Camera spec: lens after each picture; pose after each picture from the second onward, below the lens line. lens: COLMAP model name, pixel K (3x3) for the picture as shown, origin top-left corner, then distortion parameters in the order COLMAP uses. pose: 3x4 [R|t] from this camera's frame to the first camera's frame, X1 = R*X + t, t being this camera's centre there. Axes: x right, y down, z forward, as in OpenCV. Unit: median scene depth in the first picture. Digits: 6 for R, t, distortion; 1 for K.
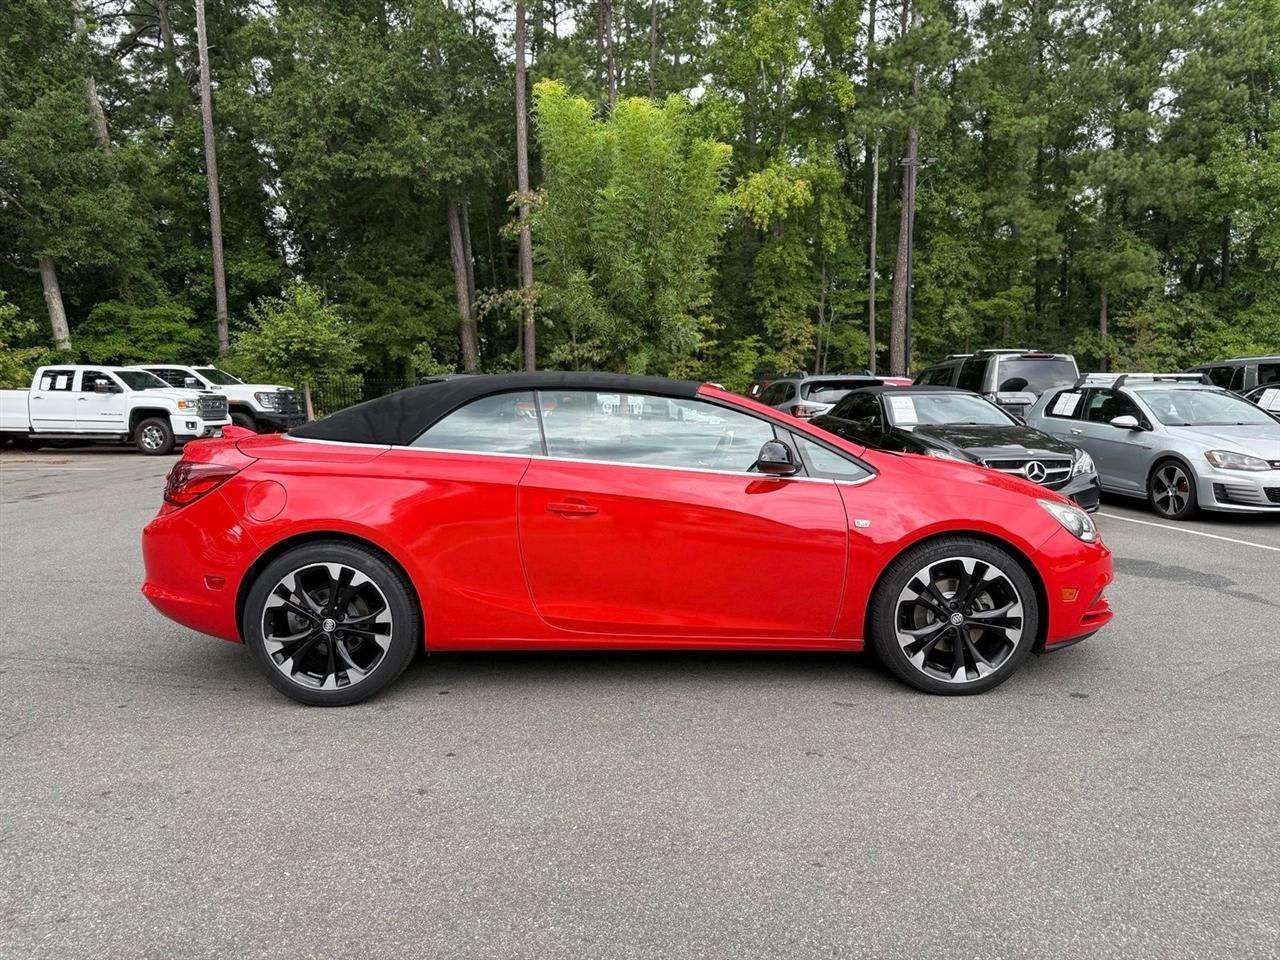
lens RADIAL K [[901.4, 0, 648.9], [0, 901.4, 482.4], [0, 0, 1]] dist [0.068082, -0.093697]
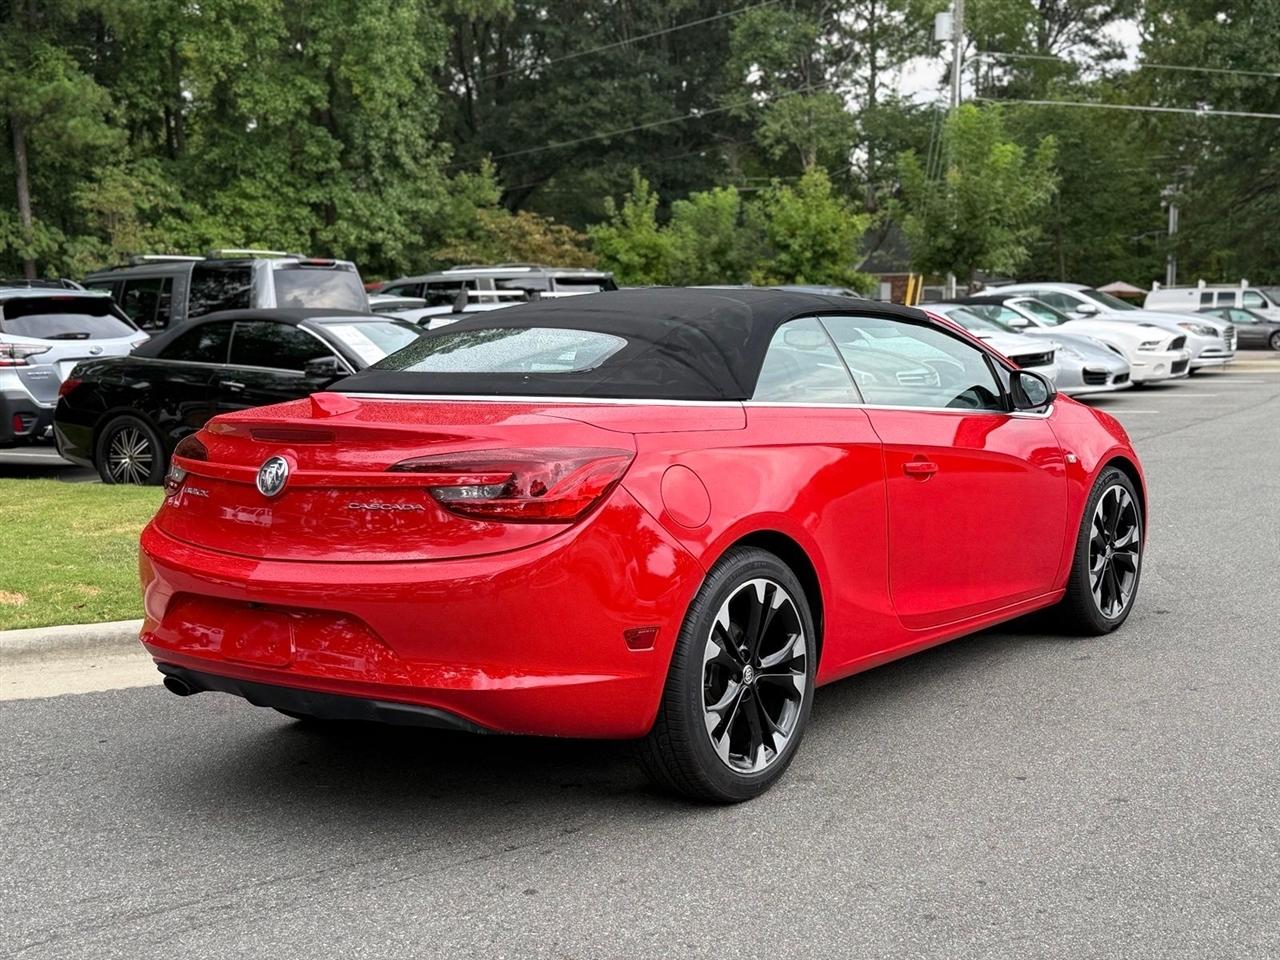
lens RADIAL K [[1656.6, 0, 640.0], [0, 1656.6, 480.0], [0, 0, 1]] dist [0.219911, -0.526101]
pose [[0.600814, -0.087733, 0.794560, -0.154450], [0.090298, 0.995046, 0.041591, -0.004765], [-0.794272, 0.046759, 0.605760, 0.036686]]
